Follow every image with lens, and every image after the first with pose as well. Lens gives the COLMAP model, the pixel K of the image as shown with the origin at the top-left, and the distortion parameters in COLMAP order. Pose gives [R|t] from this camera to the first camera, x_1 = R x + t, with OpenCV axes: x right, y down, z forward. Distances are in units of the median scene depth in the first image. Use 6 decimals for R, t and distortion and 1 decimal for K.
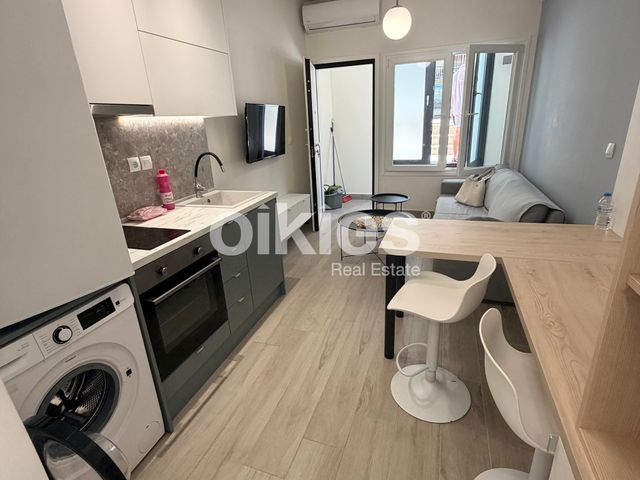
lens RADIAL K [[341.3, 0, 320.0], [0, 341.3, 238.0], [0, 0, 1]] dist [-0.000842, 0.001749]
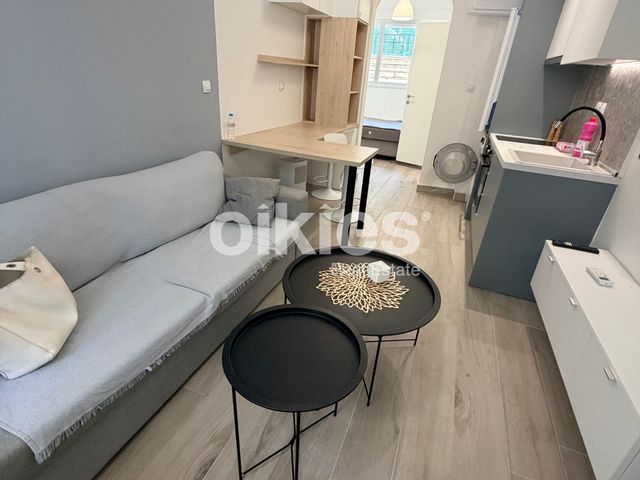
lens RADIAL K [[341.3, 0, 319.3], [0, 341.3, 238.0], [0, 0, 1]] dist [-0.000842, 0.001749]
pose [[-0.999151, -0.026752, 0.031341, 0.285315], [0.003465, 0.703372, 0.710814, -0.607768], [-0.041060, 0.710318, -0.702682, 1.799762]]
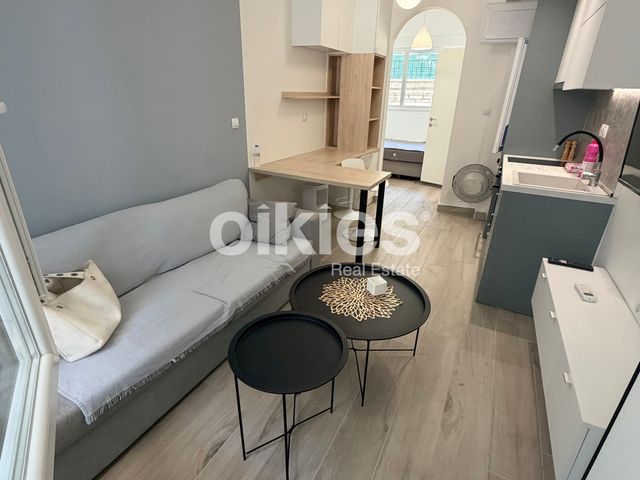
lens RADIAL K [[341.3, 0, 319.2], [0, 341.3, 238.2], [0, 0, 1]] dist [-0.000842, 0.001749]
pose [[-0.989844, -0.023754, 0.140162, 0.207503], [0.076659, 0.741128, 0.666973, -0.668153], [-0.119721, 0.670943, -0.731780, 1.863078]]
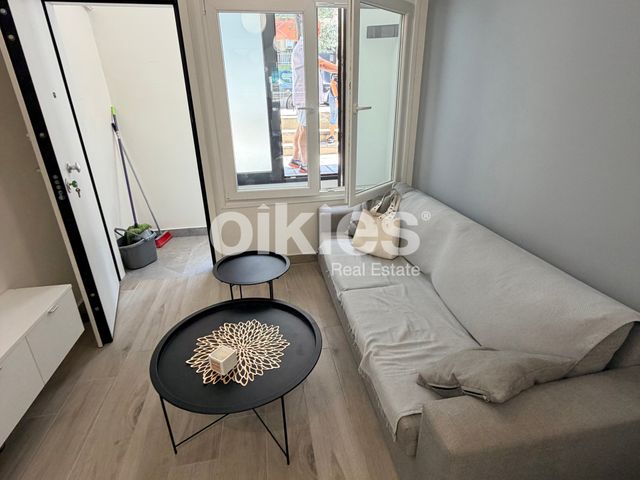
lens RADIAL K [[341.3, 0, 321.2], [0, 341.3, 238.8], [0, 0, 1]] dist [-0.000842, 0.001749]
pose [[0.869895, -0.156895, 0.467618, 0.103375], [0.141205, 0.987595, 0.068679, -0.322760], [-0.472593, 0.006286, 0.881258, 0.875338]]
